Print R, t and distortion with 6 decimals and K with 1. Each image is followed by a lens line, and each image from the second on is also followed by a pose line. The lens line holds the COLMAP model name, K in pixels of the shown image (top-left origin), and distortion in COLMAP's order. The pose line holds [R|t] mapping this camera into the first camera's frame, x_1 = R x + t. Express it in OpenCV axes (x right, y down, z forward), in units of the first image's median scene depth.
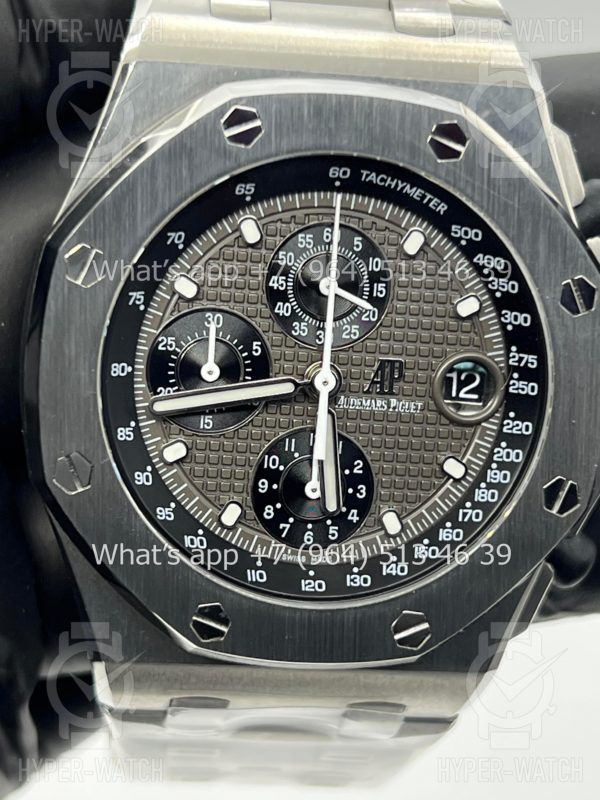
lens RADIAL K [[1875.1, 0, 295.7], [0, 1875.1, 398.2], [0, 0, 1]] dist [0.200128, 0.000000]
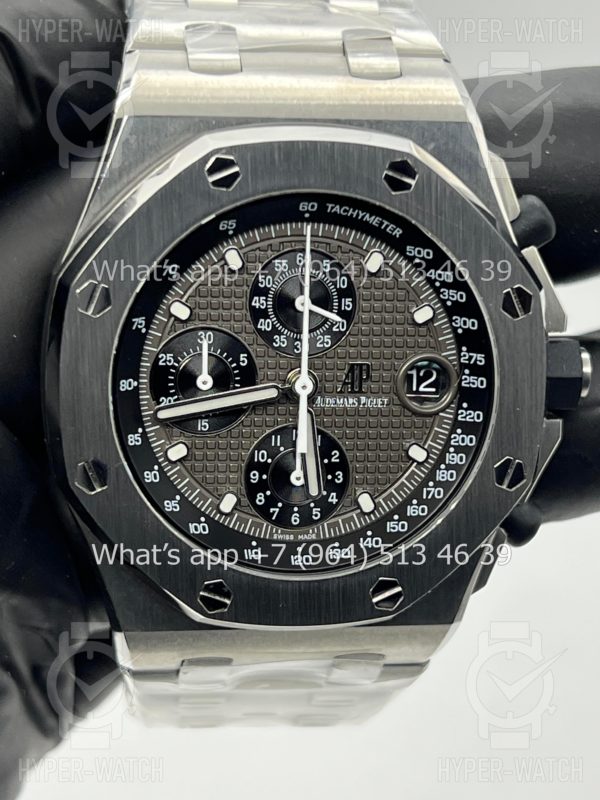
lens RADIAL K [[1875.1, 0, 298.1], [0, 1875.1, 397.9], [0, 0, 1]] dist [0.200128, 0.000000]
pose [[0.998695, -0.046559, 0.020978, -0.012506], [0.045520, 0.997832, 0.047533, -0.056426], [-0.023145, -0.046516, 0.998649, -0.160414]]
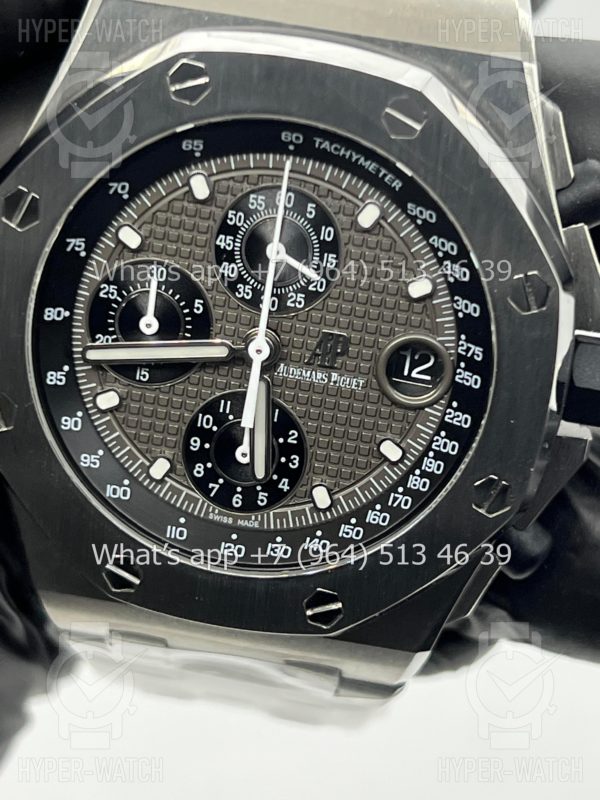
lens RADIAL K [[1875.1, 0, 297.6], [0, 1875.1, 400.7], [0, 0, 1]] dist [0.200128, 0.000000]
pose [[0.972716, 0.129618, -0.192415, 0.224007], [-0.105180, 0.985622, 0.132235, -0.112786], [0.206788, -0.108389, 0.972363, 0.052990]]
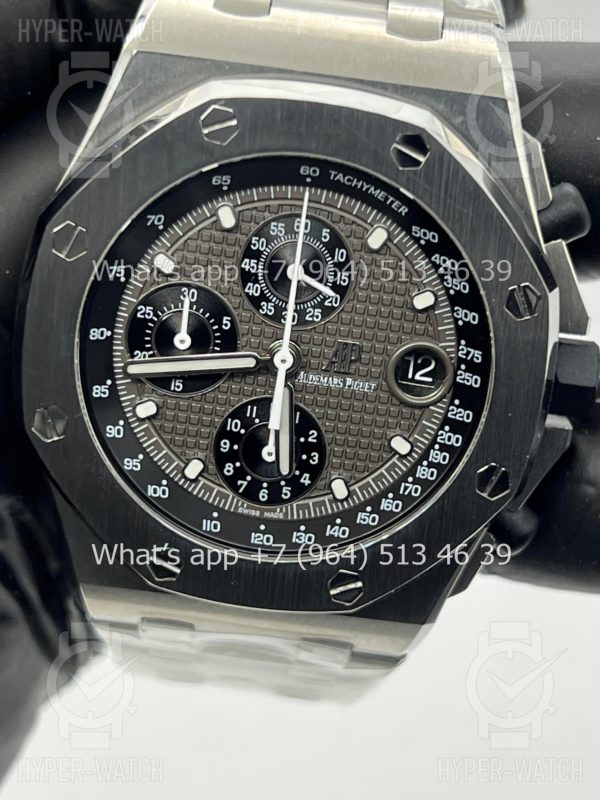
lens RADIAL K [[1875.1, 0, 297.6], [0, 1875.1, 398.8], [0, 0, 1]] dist [0.200128, 0.000000]
pose [[0.988637, 0.093461, -0.117740, 0.153669], [-0.079601, 0.989892, 0.117379, -0.114602], [0.127520, -0.106673, 0.986083, -0.082465]]
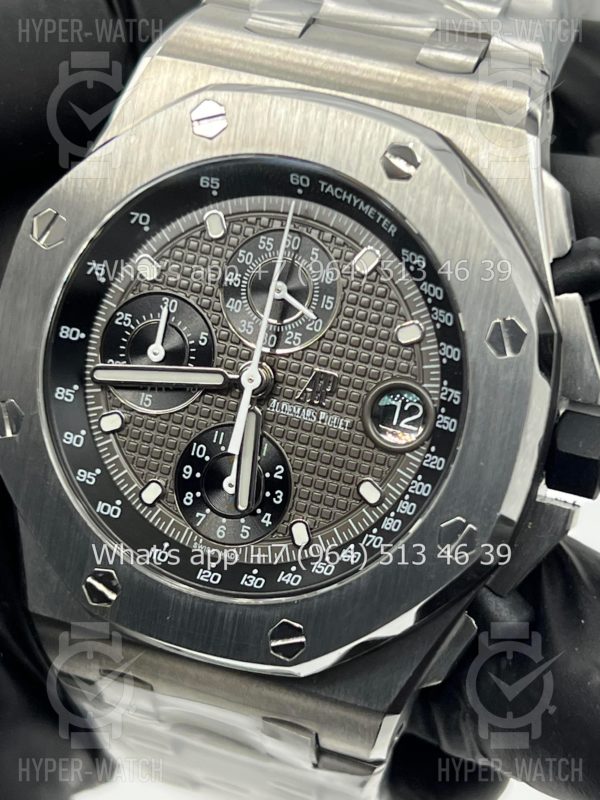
lens RADIAL K [[1875.1, 0, 305.4], [0, 1875.1, 411.3], [0, 0, 1]] dist [0.200128, 0.000000]
pose [[0.916379, 0.172241, -0.361363, 0.410566], [-0.203751, 0.977710, -0.050673, 0.053527], [0.344581, 0.120064, 0.931047, 0.061596]]
